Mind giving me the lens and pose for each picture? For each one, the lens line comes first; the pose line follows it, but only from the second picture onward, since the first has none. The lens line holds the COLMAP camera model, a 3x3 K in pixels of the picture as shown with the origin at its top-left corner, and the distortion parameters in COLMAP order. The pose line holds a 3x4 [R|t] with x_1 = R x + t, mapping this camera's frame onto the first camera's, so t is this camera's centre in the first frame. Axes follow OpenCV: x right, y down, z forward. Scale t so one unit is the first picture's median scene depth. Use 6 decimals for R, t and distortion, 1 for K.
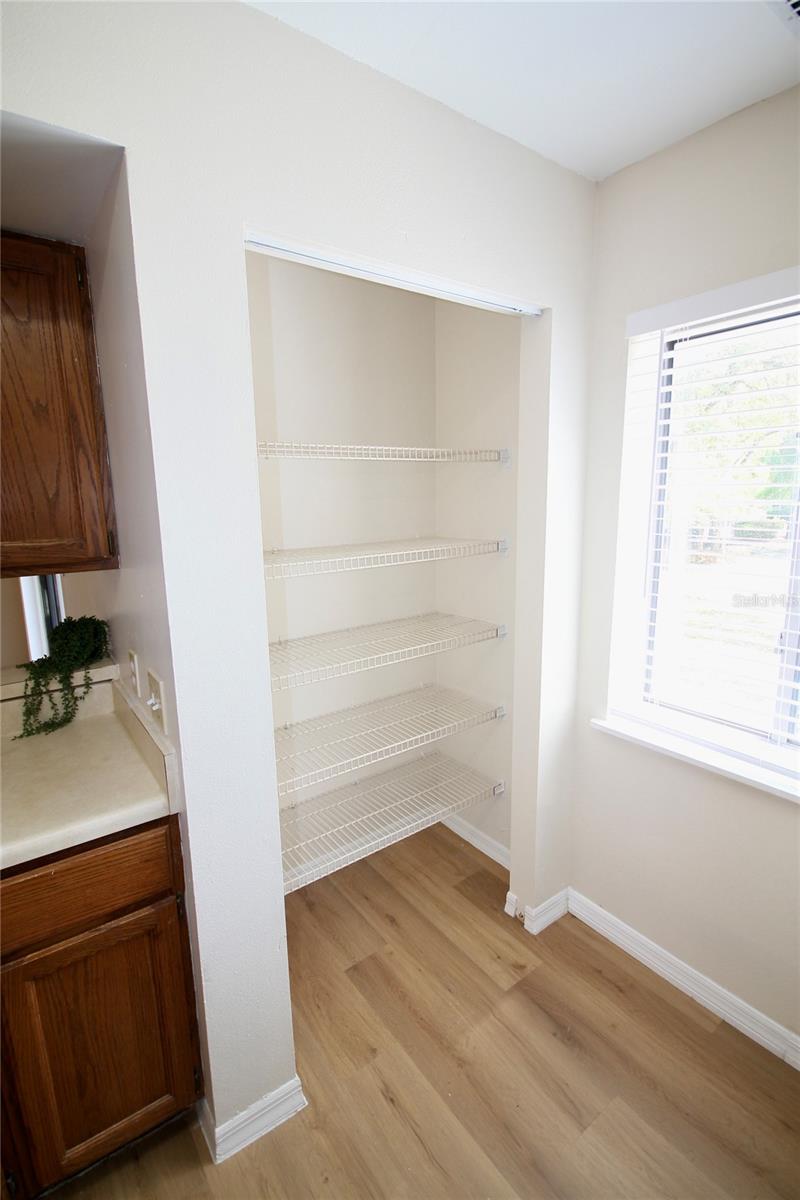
lens RADIAL K [[552.3, 0, 396.3], [0, 552.3, 601.4], [0, 0, 1]] dist [-0.003536, -0.000620]
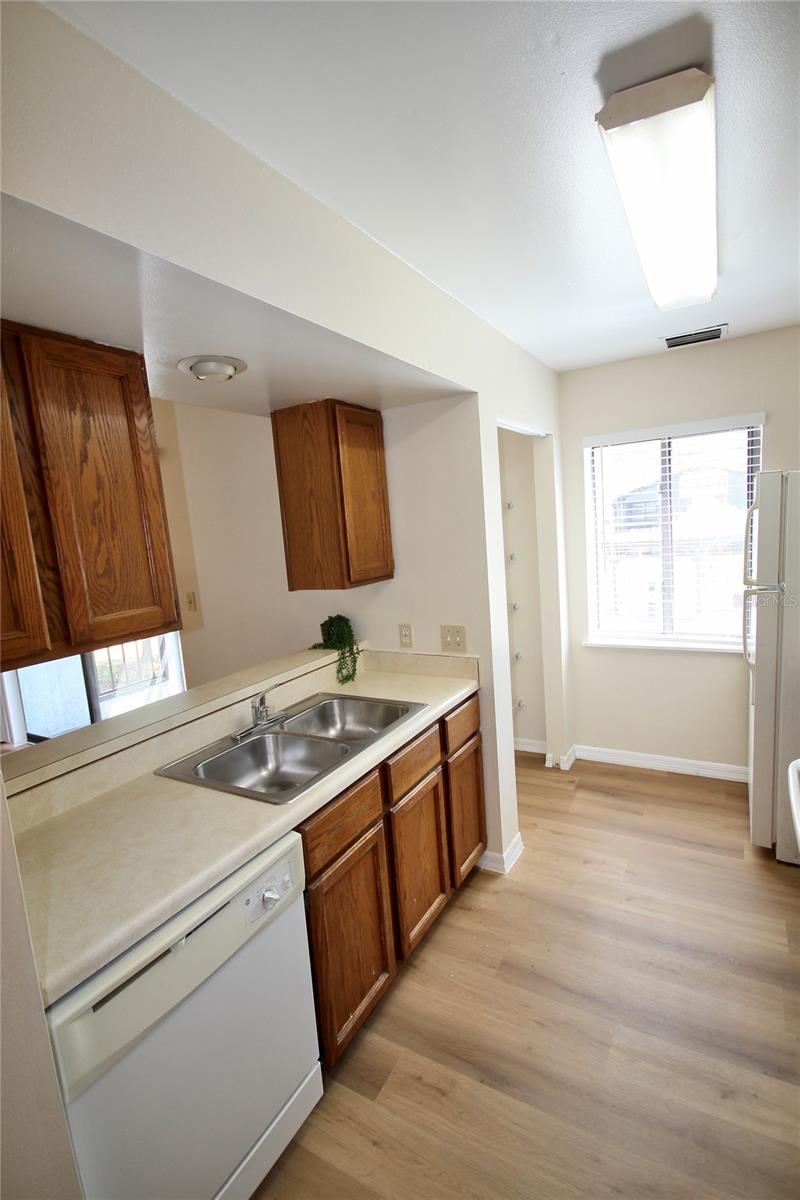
lens RADIAL K [[574.3, 0, 399.6], [0, 574.3, 605.1], [0, 0, 1]] dist [0.018687, 0.000015]
pose [[0.911703, -0.113645, 0.394819, -1.060773], [0.141714, 0.988992, -0.042569, 0.096973], [-0.385635, 0.094762, 0.917772, -0.626373]]
